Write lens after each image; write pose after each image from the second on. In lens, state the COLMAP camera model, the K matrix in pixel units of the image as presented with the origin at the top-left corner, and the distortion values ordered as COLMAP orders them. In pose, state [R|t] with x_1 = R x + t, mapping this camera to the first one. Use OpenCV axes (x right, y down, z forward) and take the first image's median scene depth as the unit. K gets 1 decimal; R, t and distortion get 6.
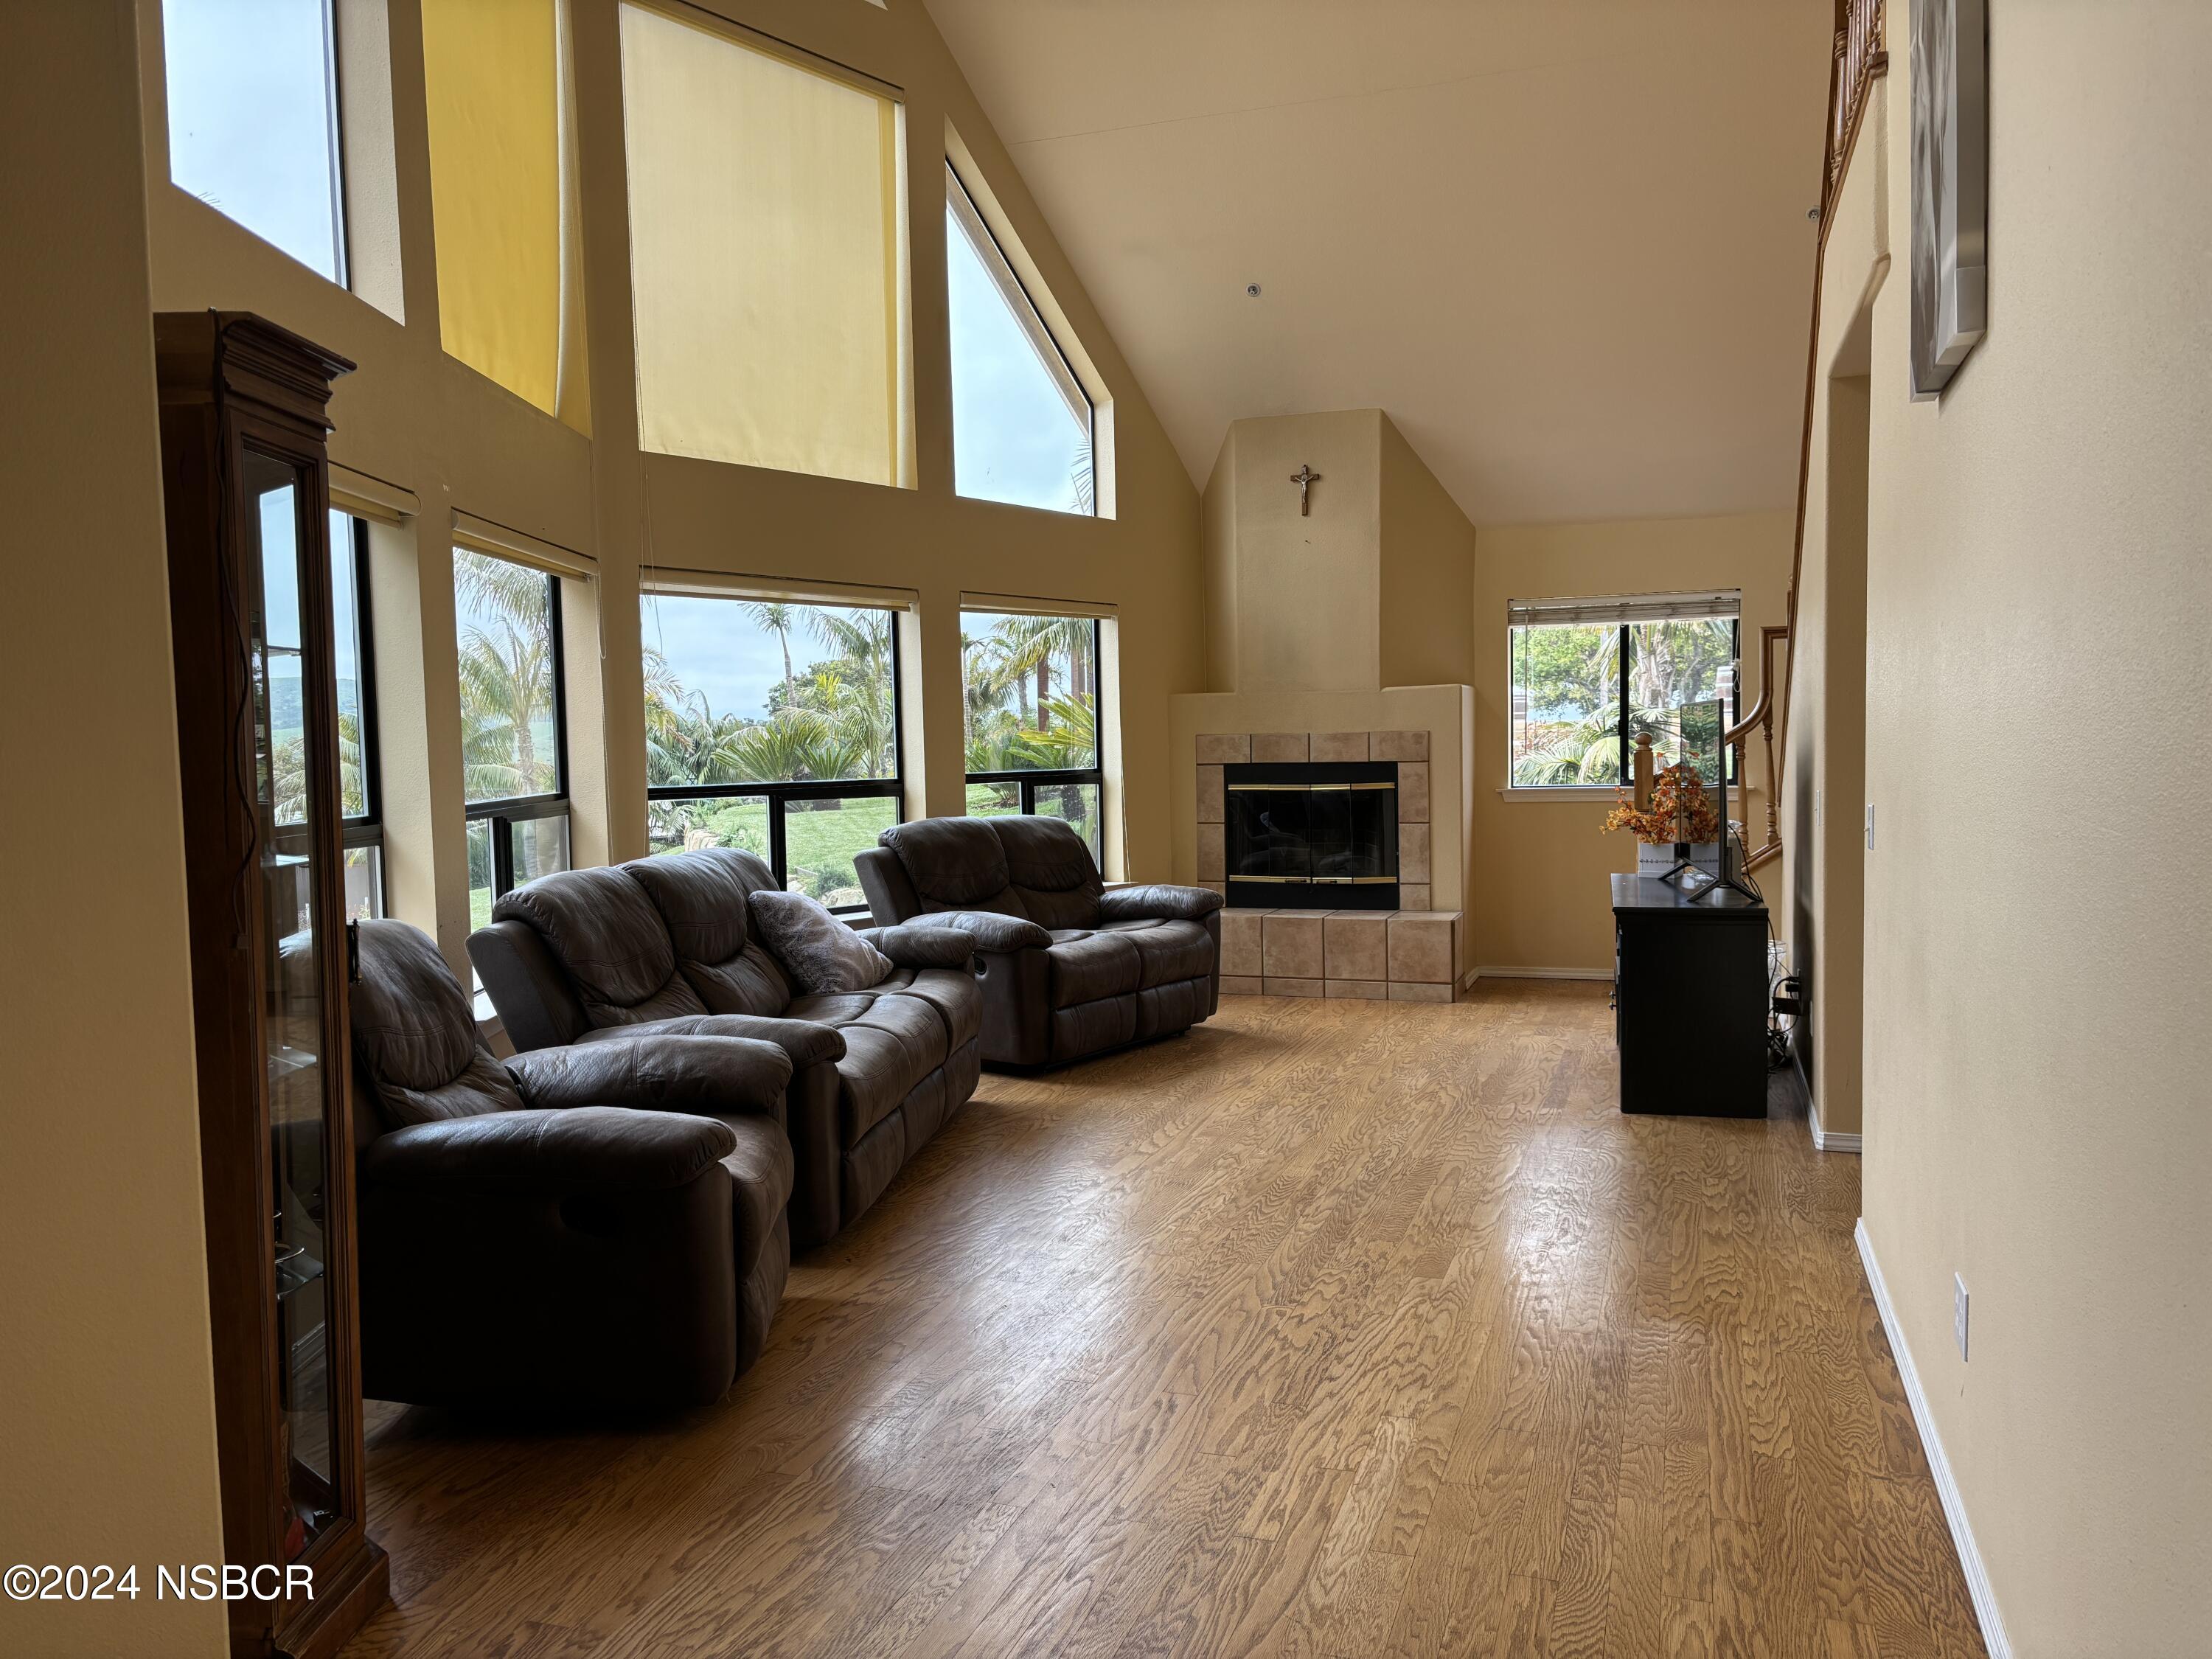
lens RADIAL K [[1680.8, 0, 1098.6], [0, 1680.8, 825.5], [0, 0, 1]] dist [0.042879, -0.002055]
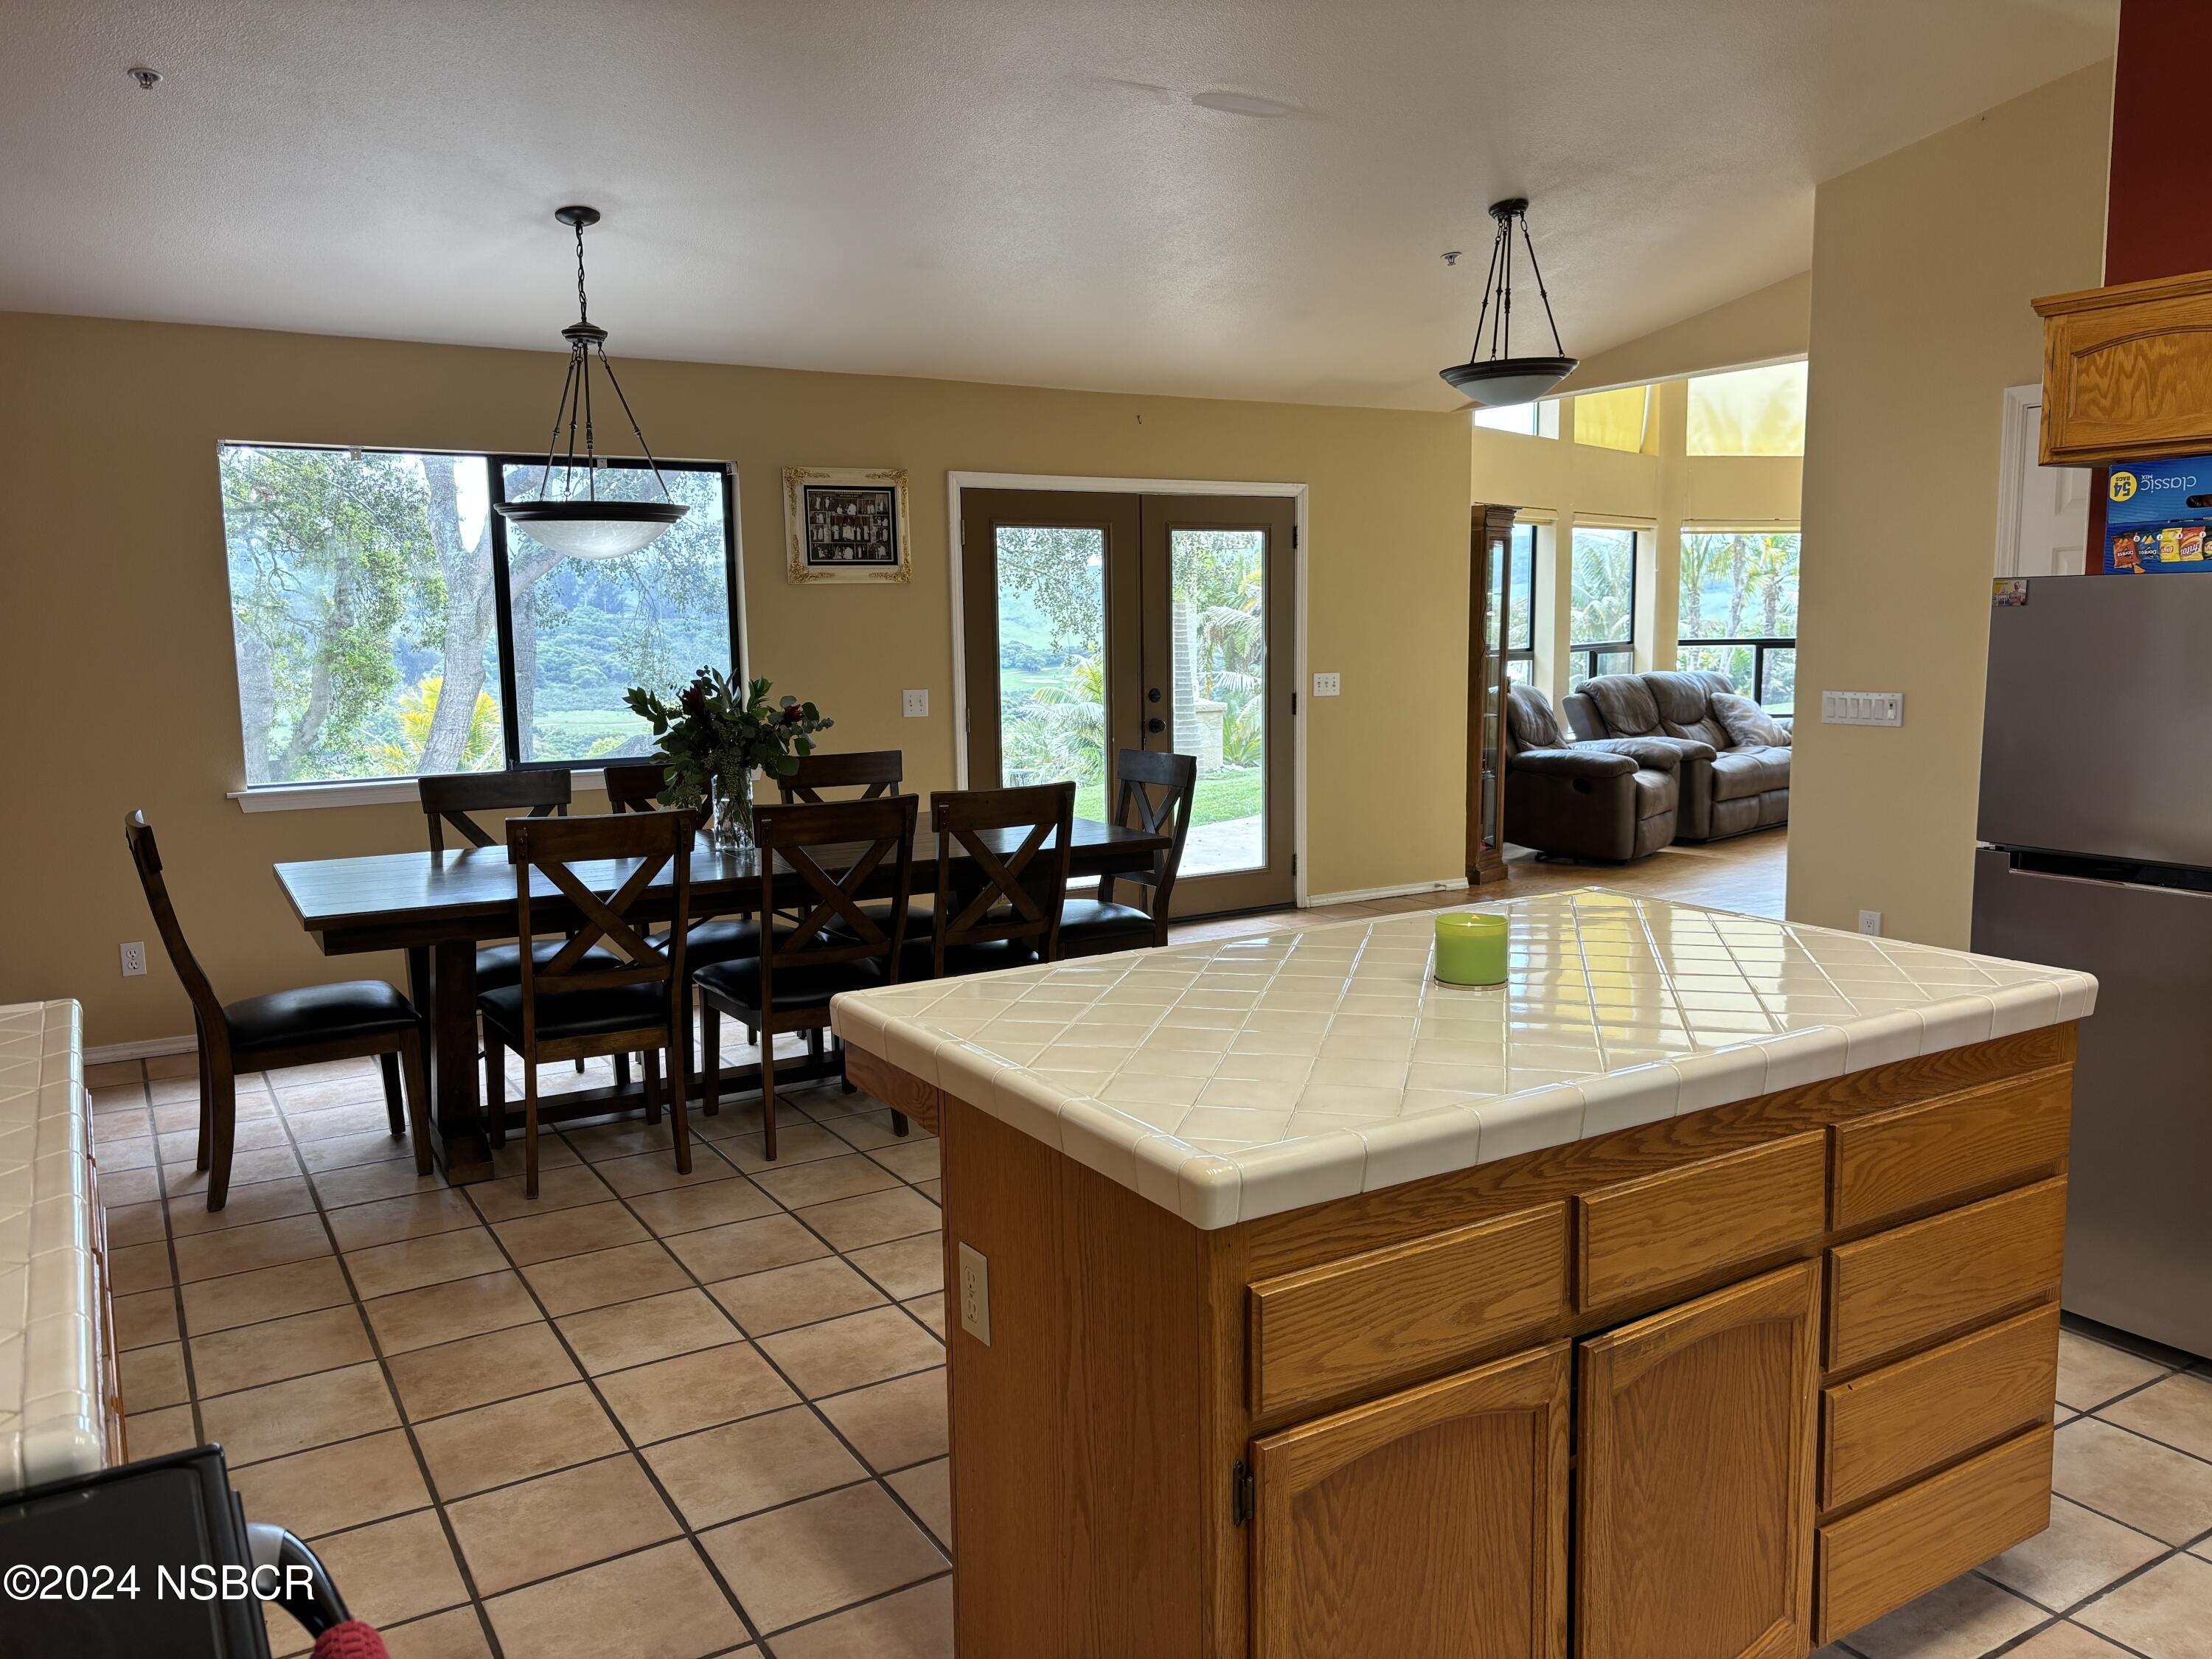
lens RADIAL K [[1680.8, 0, 1102.4], [0, 1680.8, 825.0], [0, 0, 1]] dist [0.042879, -0.002055]
pose [[0.772817, 0.098390, -0.626955, 0.577927], [-0.041822, 0.993657, 0.104386, 0.019162], [0.633249, -0.054451, 0.772030, -1.148975]]
